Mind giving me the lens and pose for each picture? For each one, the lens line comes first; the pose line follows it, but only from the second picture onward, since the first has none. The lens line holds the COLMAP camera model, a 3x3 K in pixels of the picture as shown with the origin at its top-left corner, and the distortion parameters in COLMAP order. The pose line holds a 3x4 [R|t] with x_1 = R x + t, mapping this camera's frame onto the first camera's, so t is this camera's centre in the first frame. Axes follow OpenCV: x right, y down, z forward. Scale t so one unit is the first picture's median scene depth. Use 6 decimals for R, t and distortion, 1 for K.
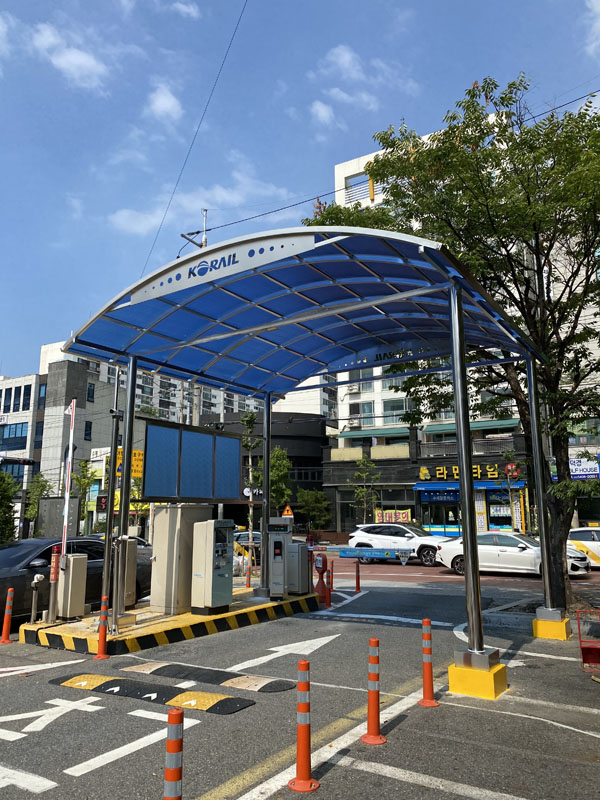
lens RADIAL K [[608.5, 0, 299.9], [0, 608.5, 395.7], [0, 0, 1]] dist [0.022120, -0.013595]
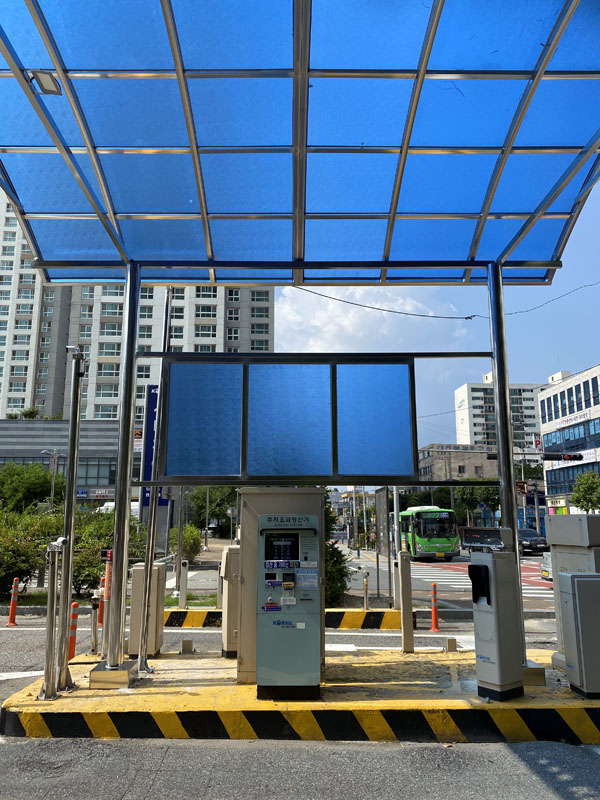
lens RADIAL K [[608.5, 0, 297.5], [0, 608.5, 401.2], [0, 0, 1]] dist [0.022120, -0.013595]
pose [[0.517978, -0.168672, -0.838599, 0.186004], [0.173892, 0.980658, -0.089837, 0.087258], [0.837532, -0.099292, 0.537291, 0.412293]]
